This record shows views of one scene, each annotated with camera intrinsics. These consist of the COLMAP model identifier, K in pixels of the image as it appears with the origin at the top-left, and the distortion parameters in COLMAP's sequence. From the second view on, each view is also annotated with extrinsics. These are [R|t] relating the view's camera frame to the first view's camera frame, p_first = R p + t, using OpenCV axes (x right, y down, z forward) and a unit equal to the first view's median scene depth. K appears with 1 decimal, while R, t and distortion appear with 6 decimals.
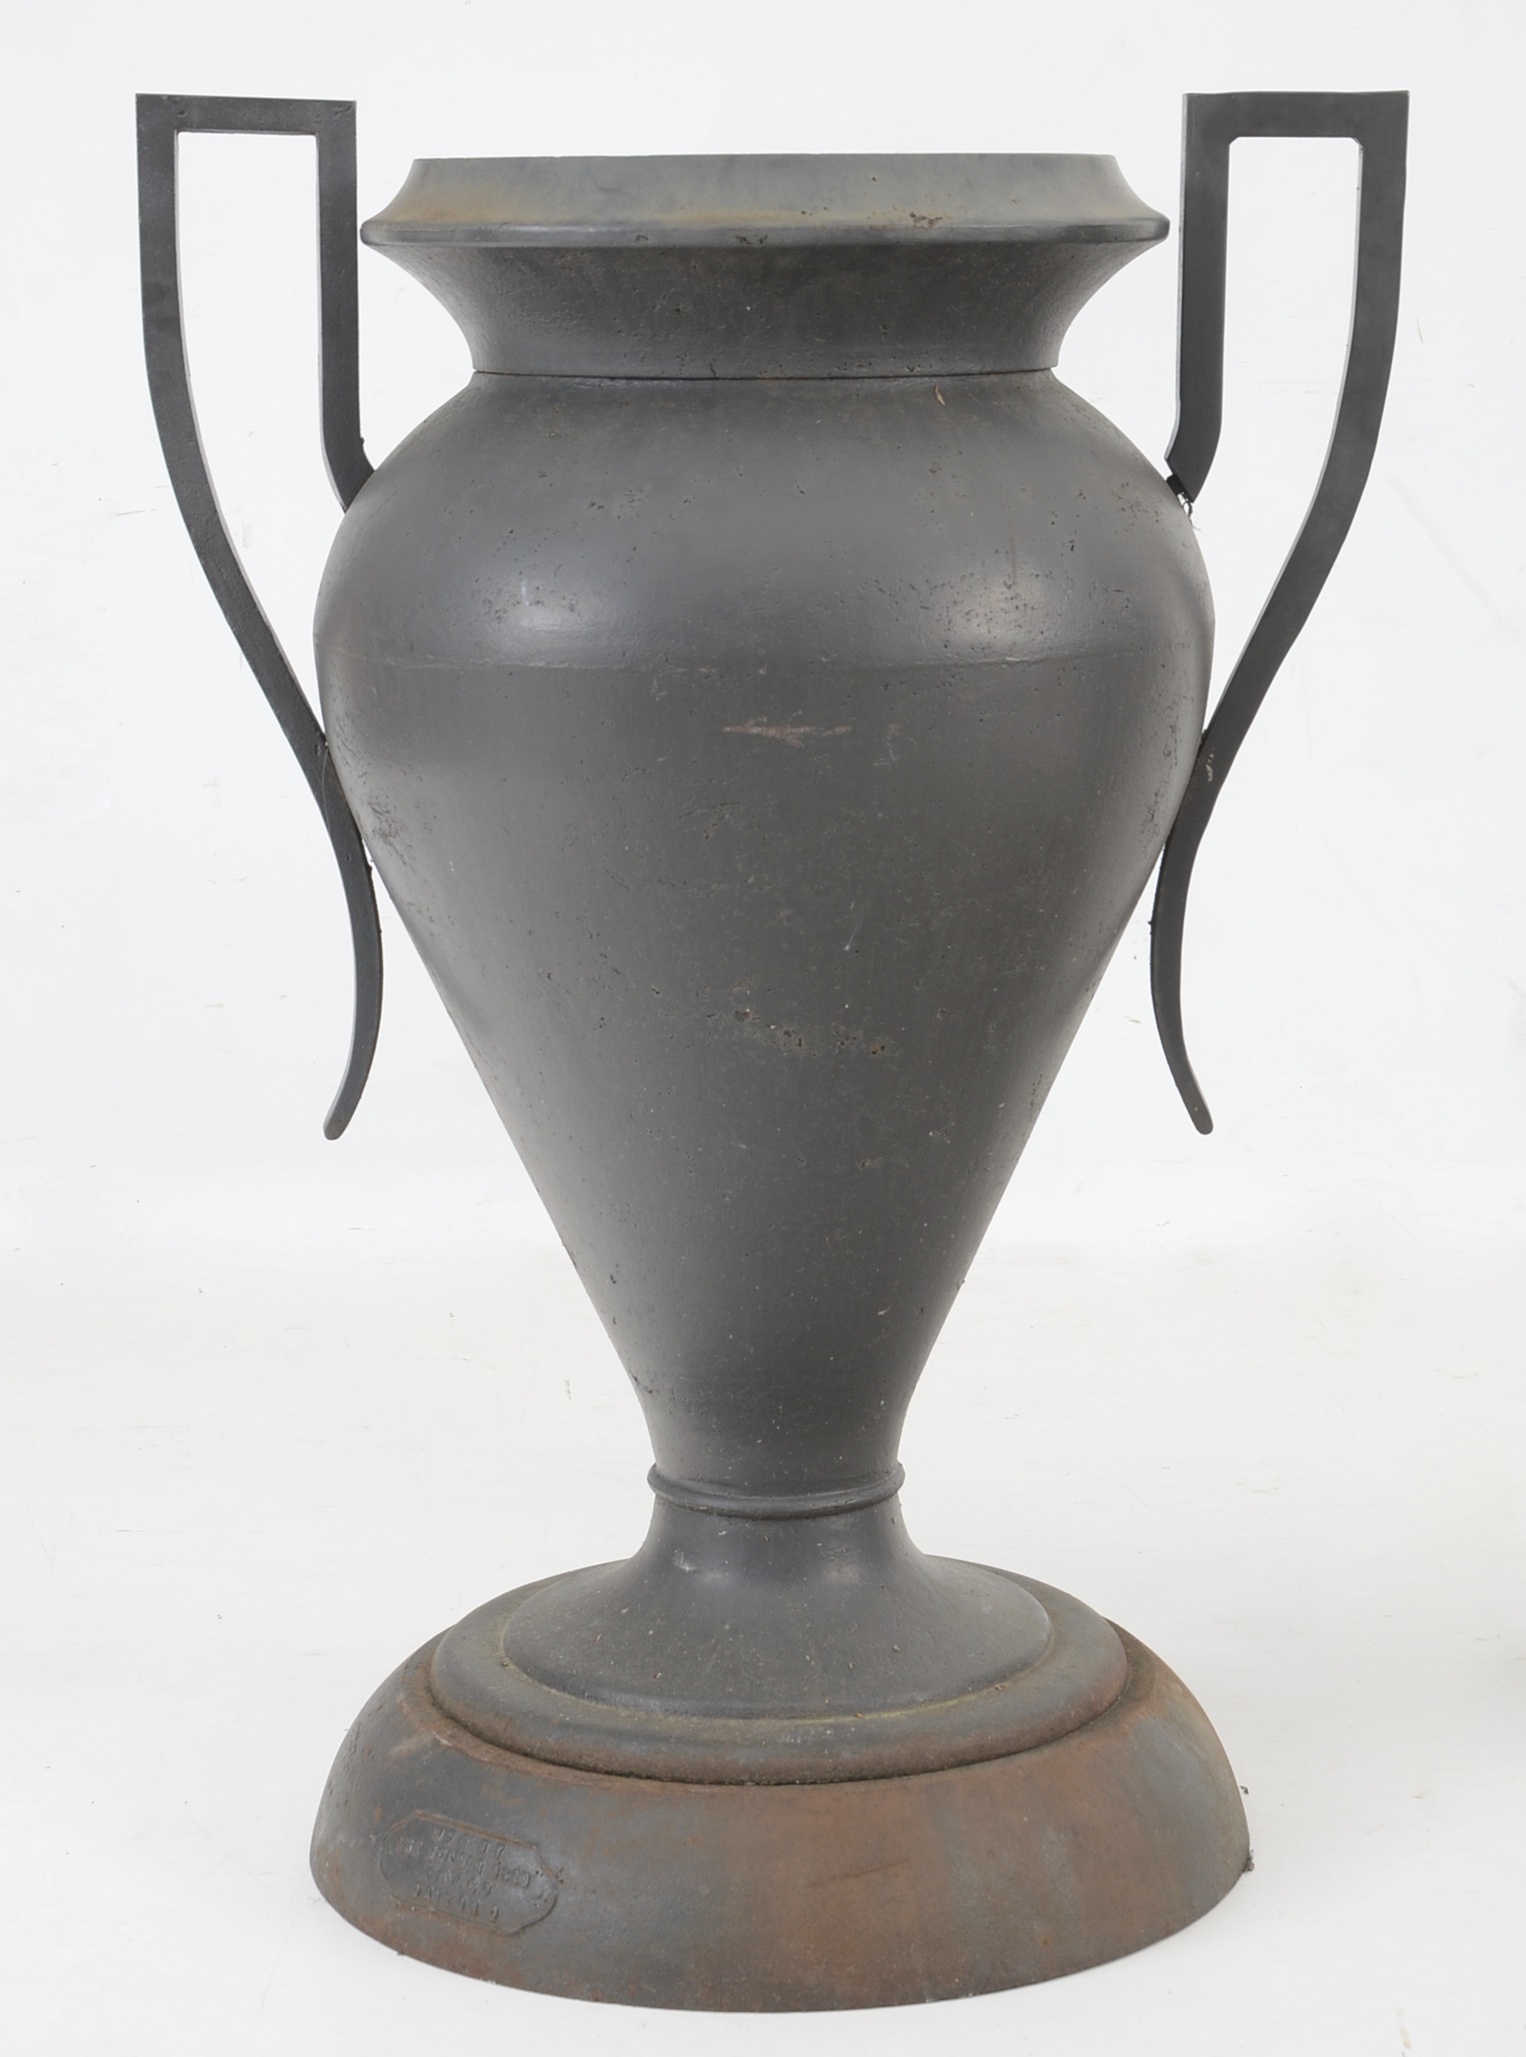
lens RADIAL K [[4525.9, 0, 745.0], [0, 4525.9, 1020.7], [0, 0, 1]] dist [0.295587, 0.000000]
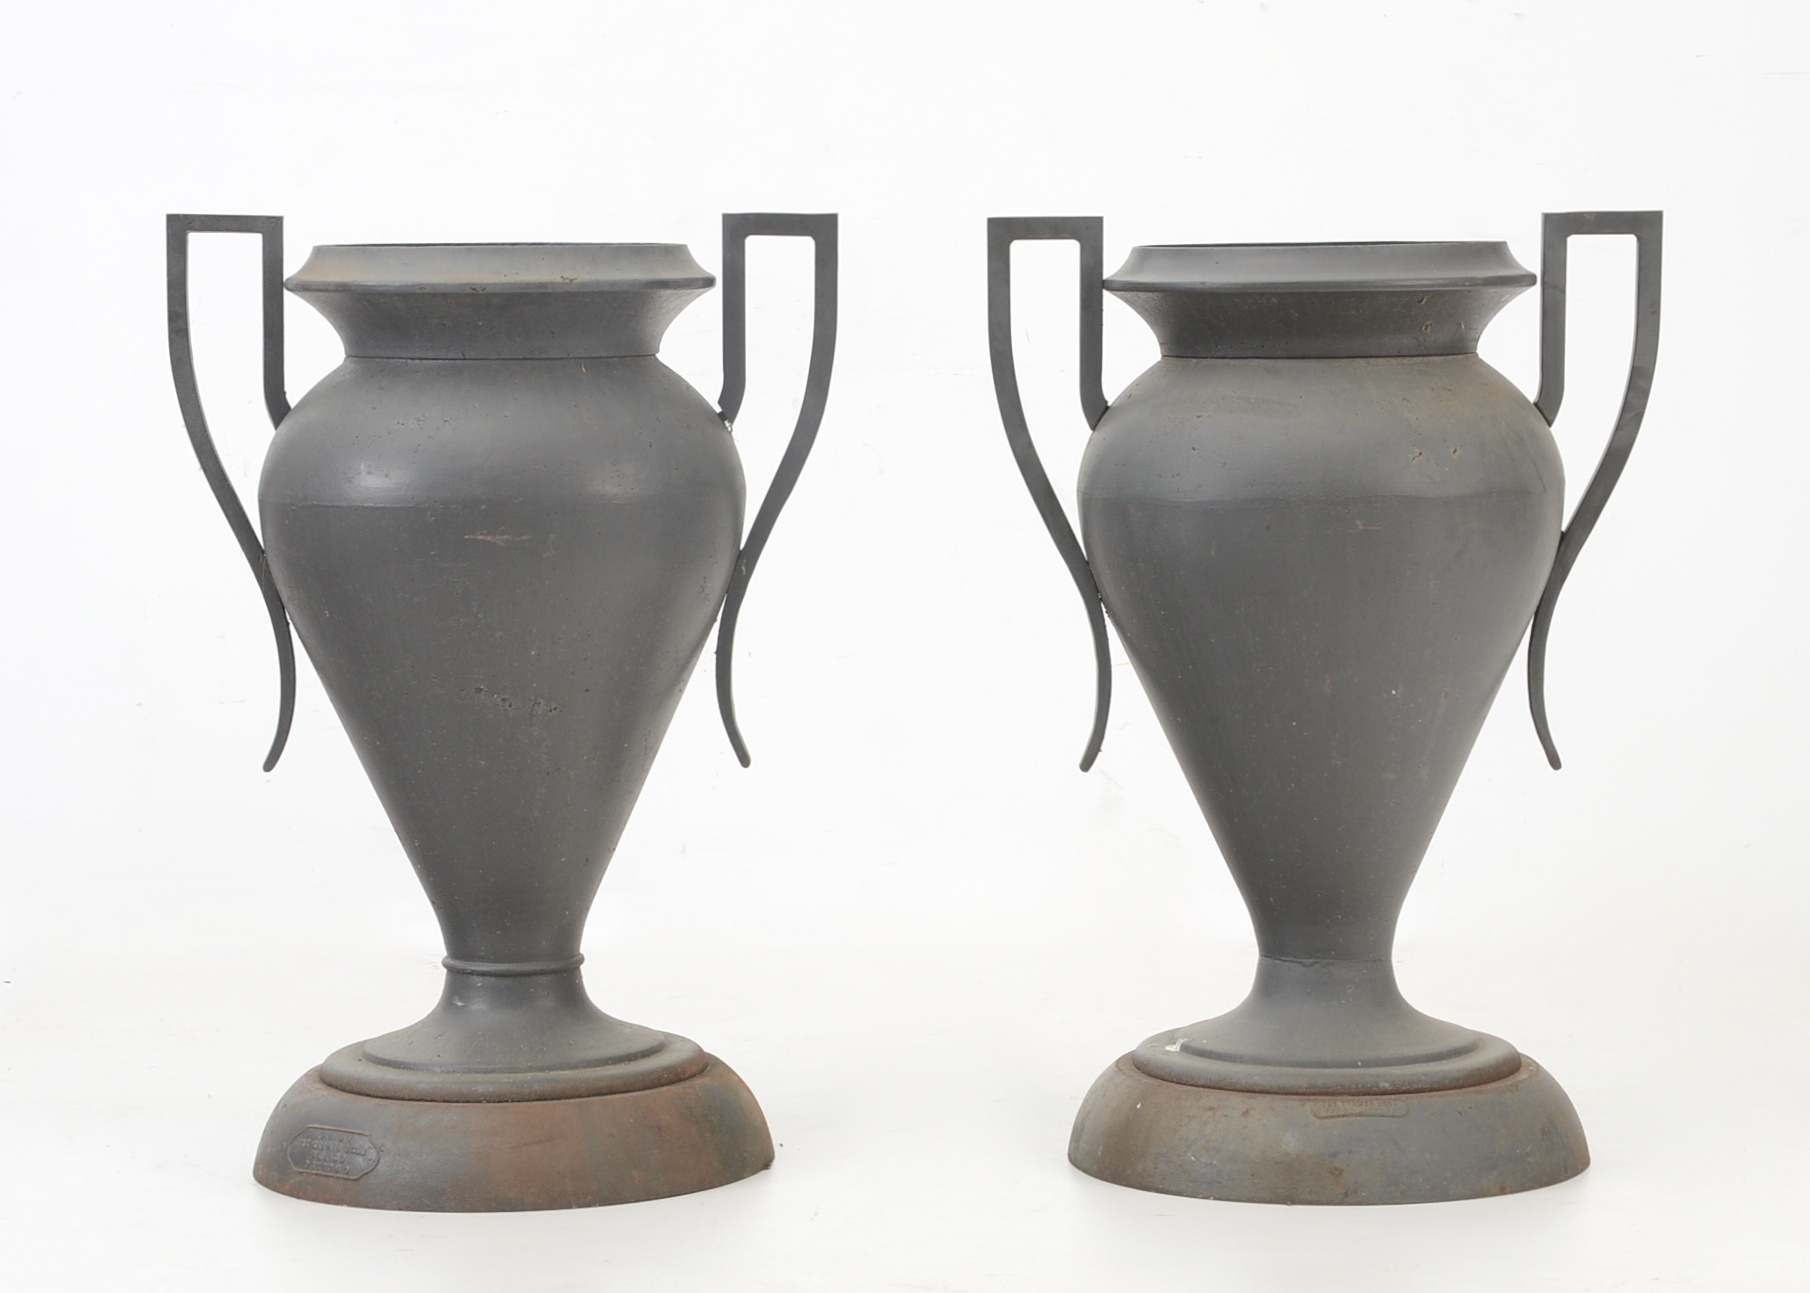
lens RADIAL K [[5387.1, 0, 913.3], [0, 5387.1, 656.4], [0, 0, 1]] dist [0.310497, 0.000000]
pose [[0.999995, -0.002397, -0.002066, 0.180535], [0.002208, 0.996202, -0.087044, 0.176725], [0.002267, 0.087039, 0.996202, -1.217985]]
